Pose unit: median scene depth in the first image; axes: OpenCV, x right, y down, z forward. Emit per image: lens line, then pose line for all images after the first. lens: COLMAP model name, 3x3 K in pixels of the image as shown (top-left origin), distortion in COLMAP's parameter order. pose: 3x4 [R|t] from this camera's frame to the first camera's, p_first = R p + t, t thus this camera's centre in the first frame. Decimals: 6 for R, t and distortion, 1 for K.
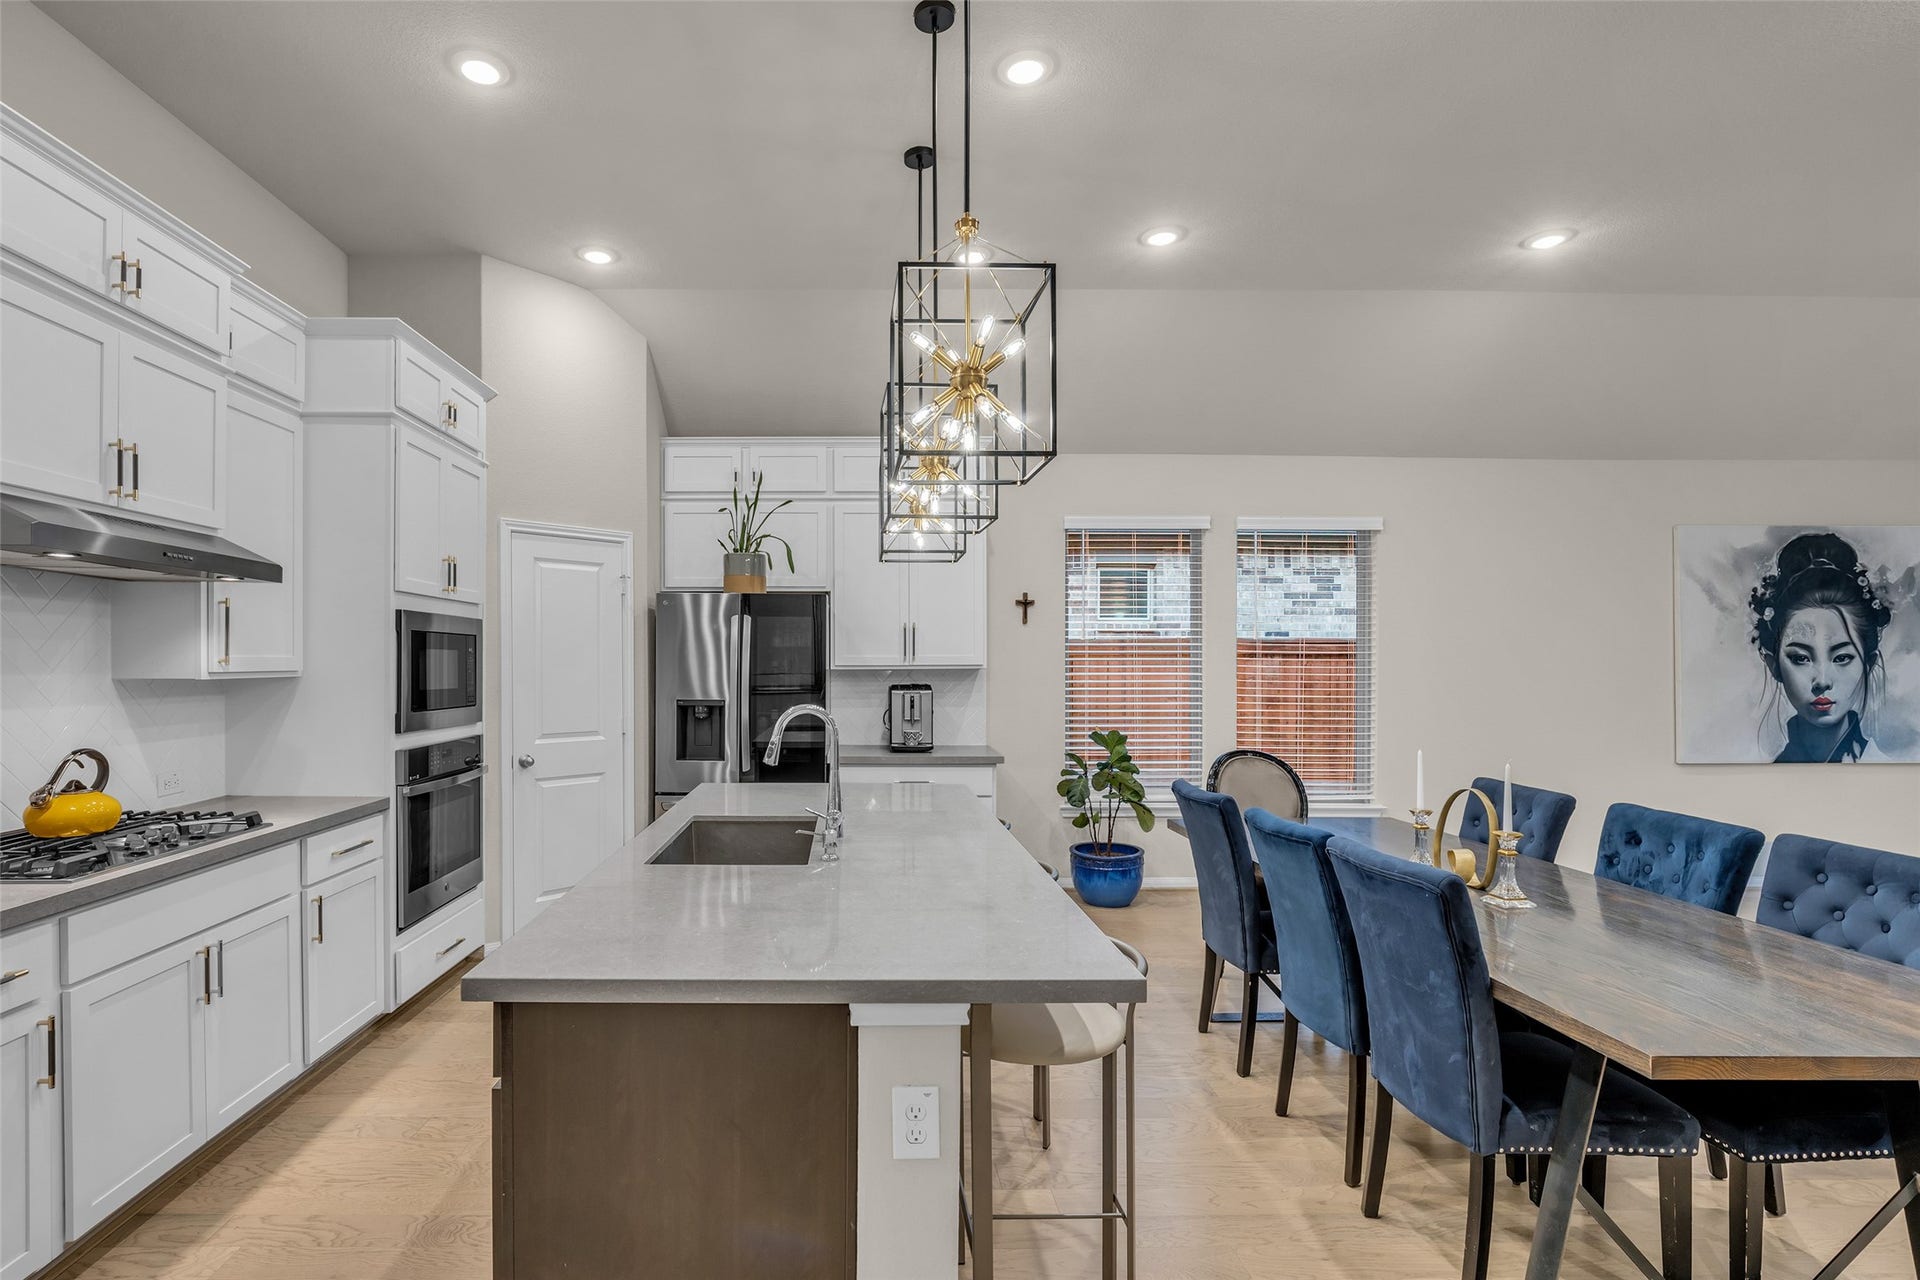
lens RADIAL K [[922.2, 0, 874.0], [0, 922.2, 667.8], [0, 0, 1]] dist [-0.014986, 0.002091]
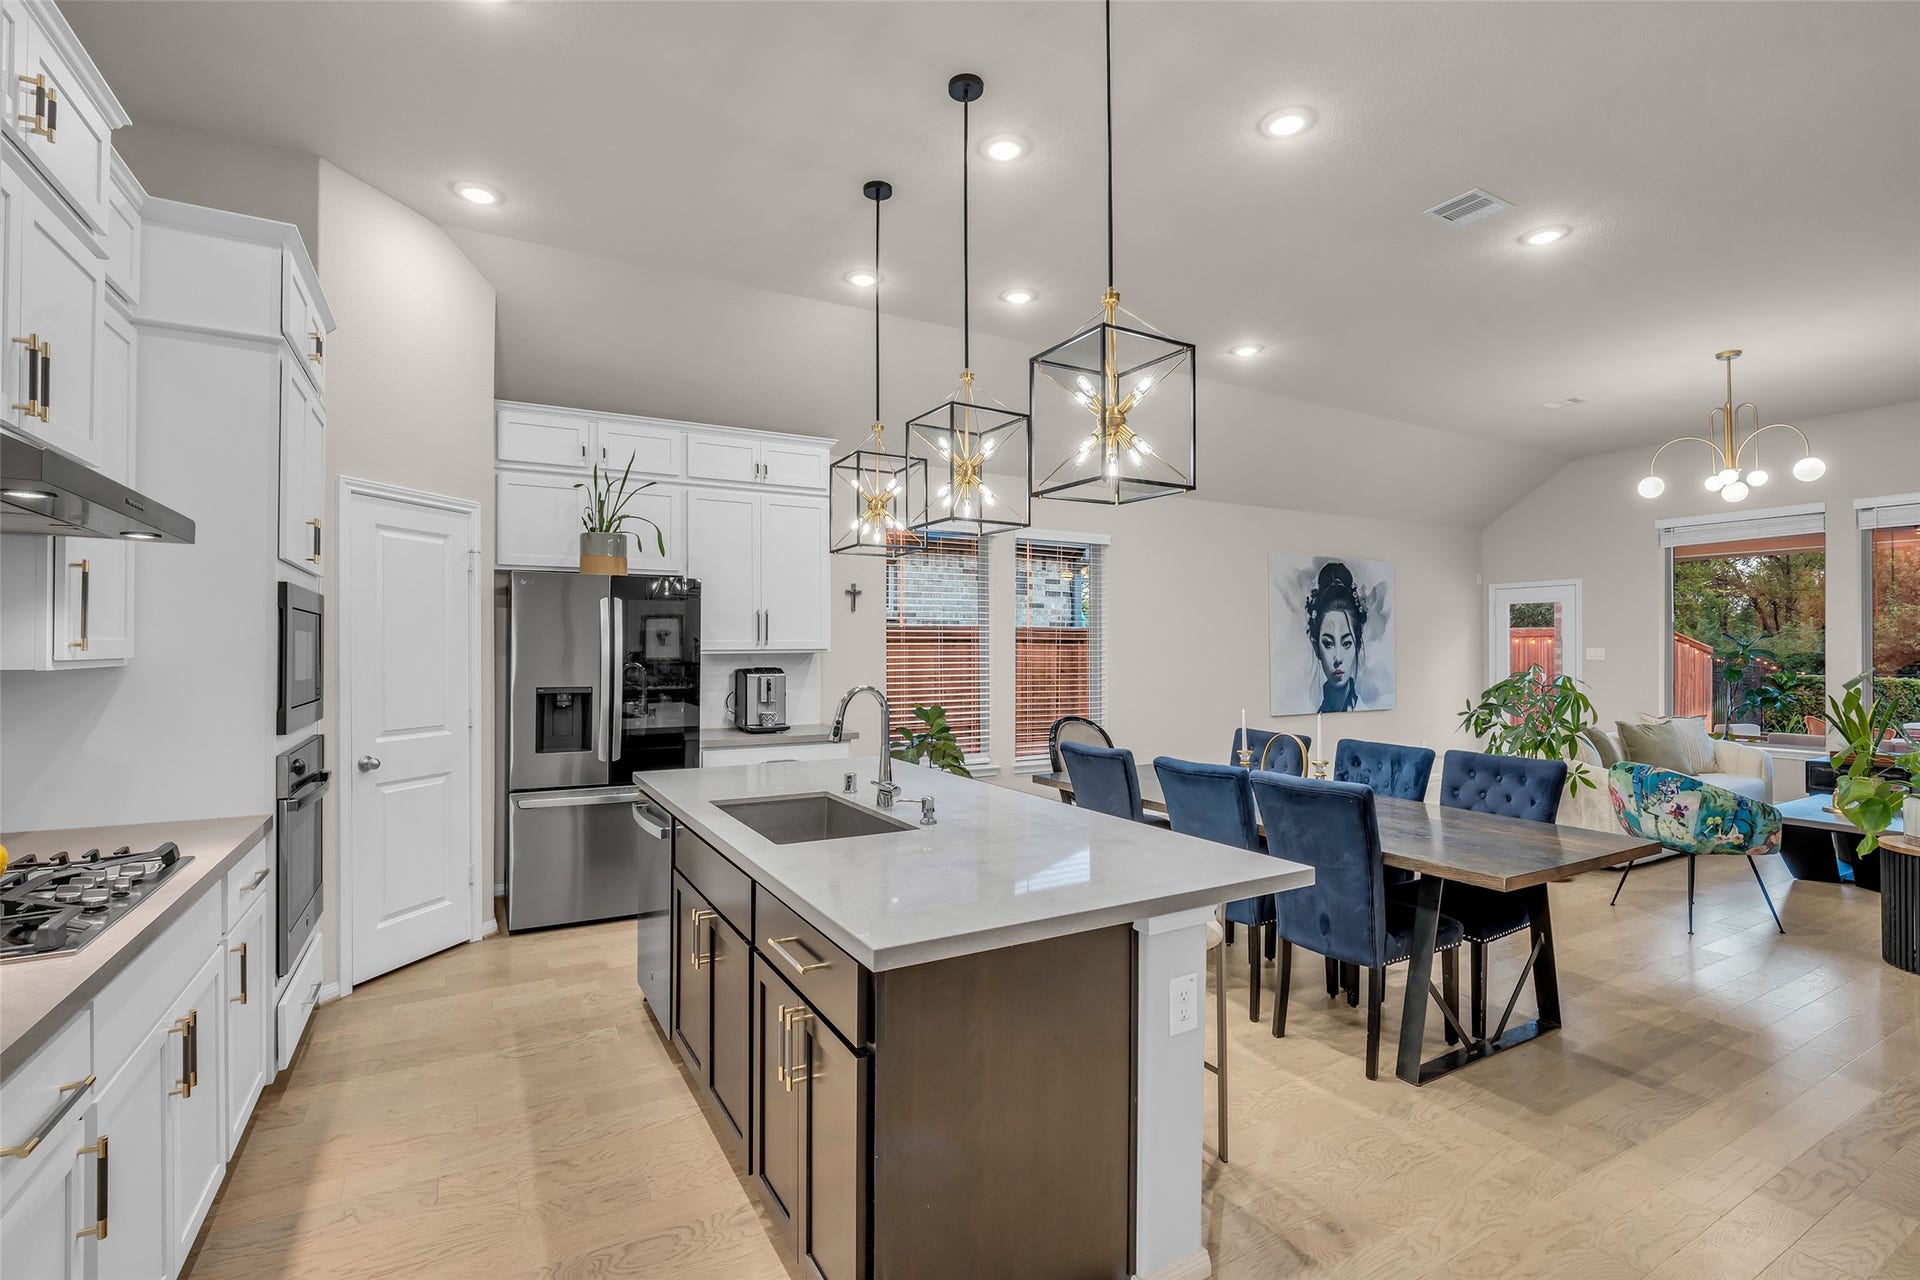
lens RADIAL K [[886.6, 0, 944.2], [0, 886.6, 643.5], [0, 0, 1]] dist [-0.014714, 0.003790]
pose [[0.870325, 0.001175, 0.492477, -0.279785], [0.003887, 0.999950, -0.009255, 0.000319], [-0.492463, 0.009969, 0.870276, 0.027556]]
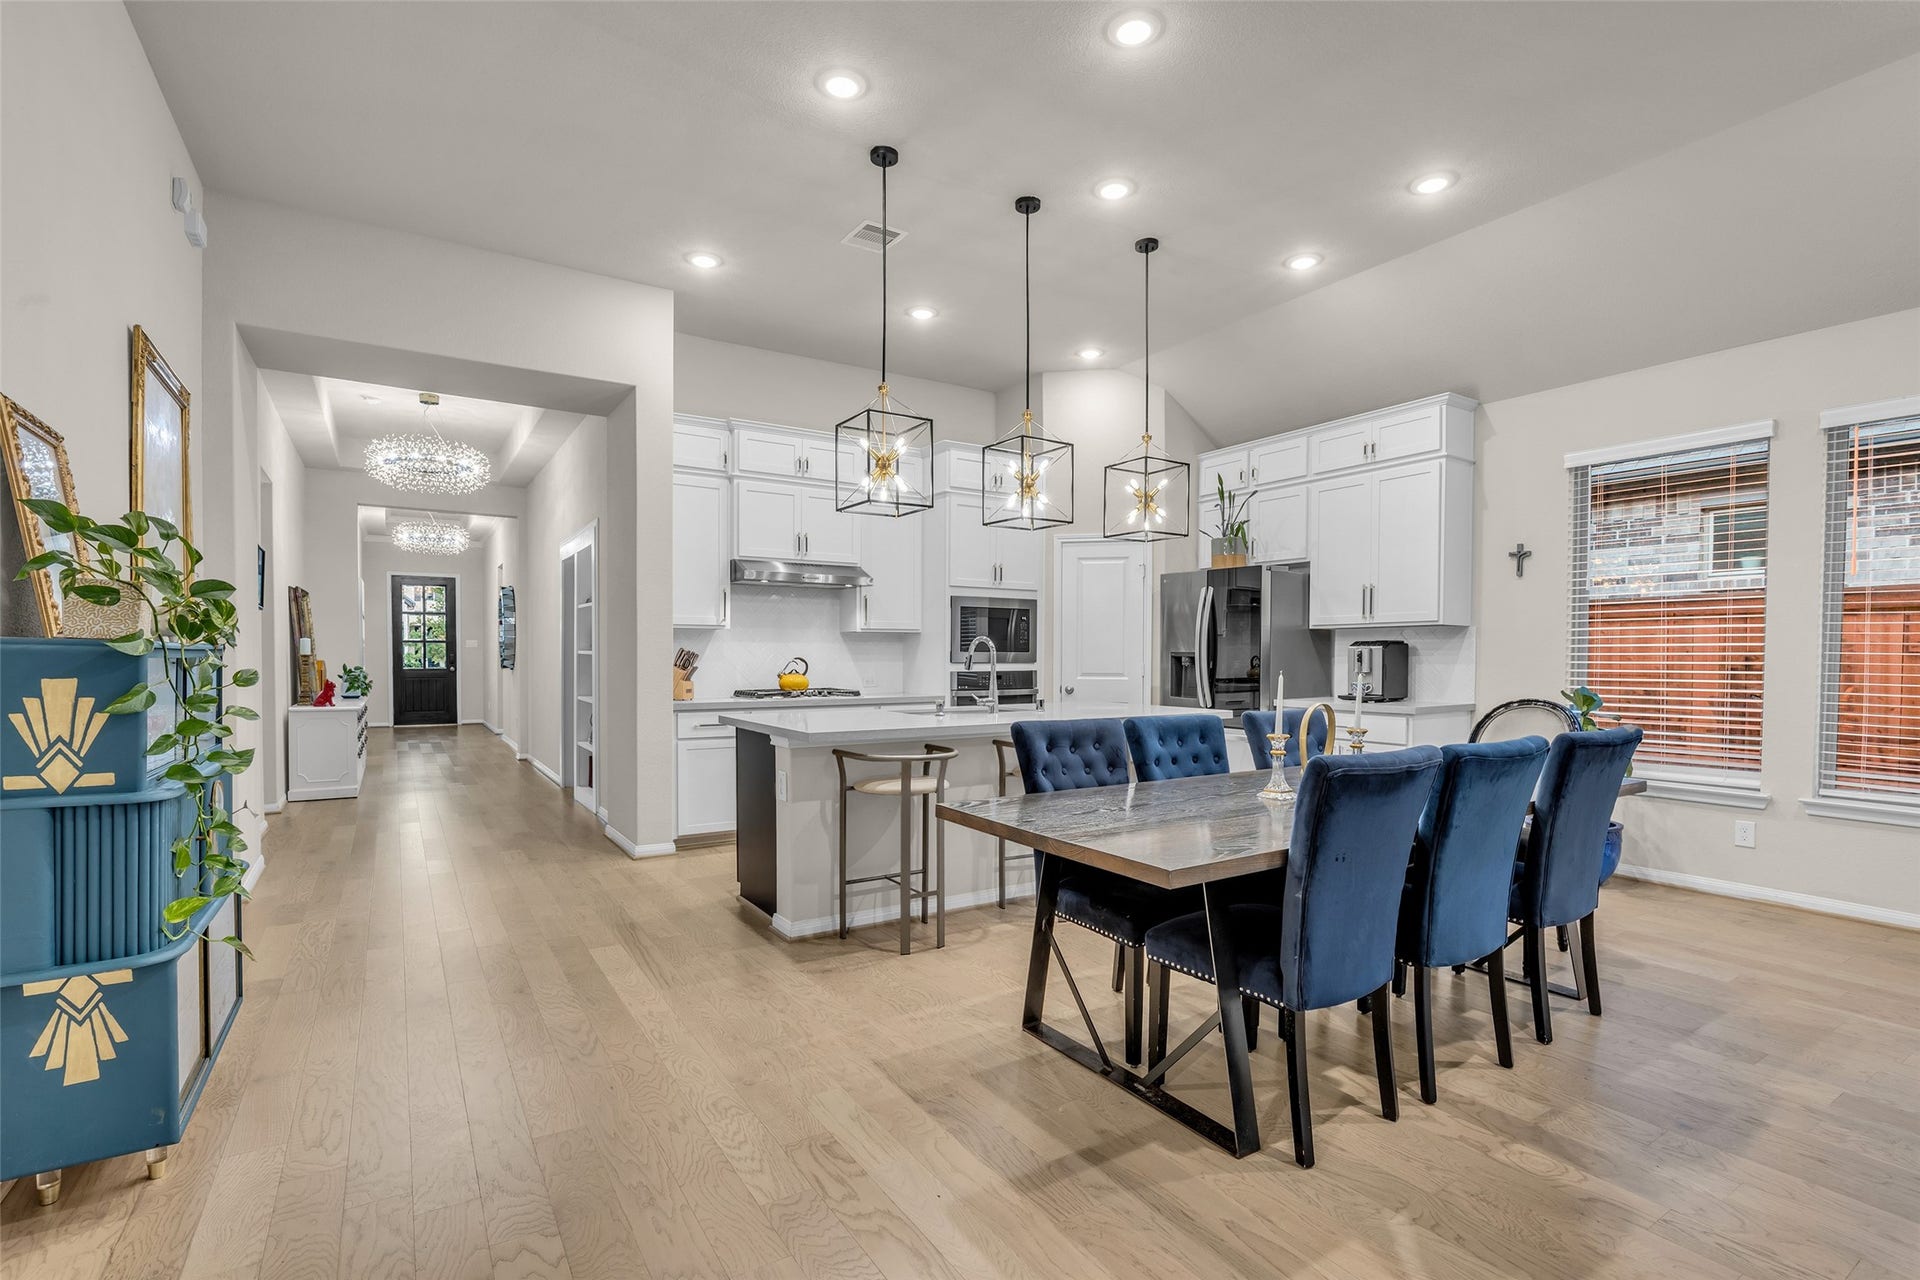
lens RADIAL K [[886.6, 0, 967.8], [0, 886.6, 678.4], [0, 0, 1]] dist [-0.014714, 0.003790]
pose [[0.536250, 0.021174, -0.843794, 0.679778], [-0.005351, 0.999751, 0.021686, 0.043013], [0.844042, -0.007114, 0.536229, 0.041454]]
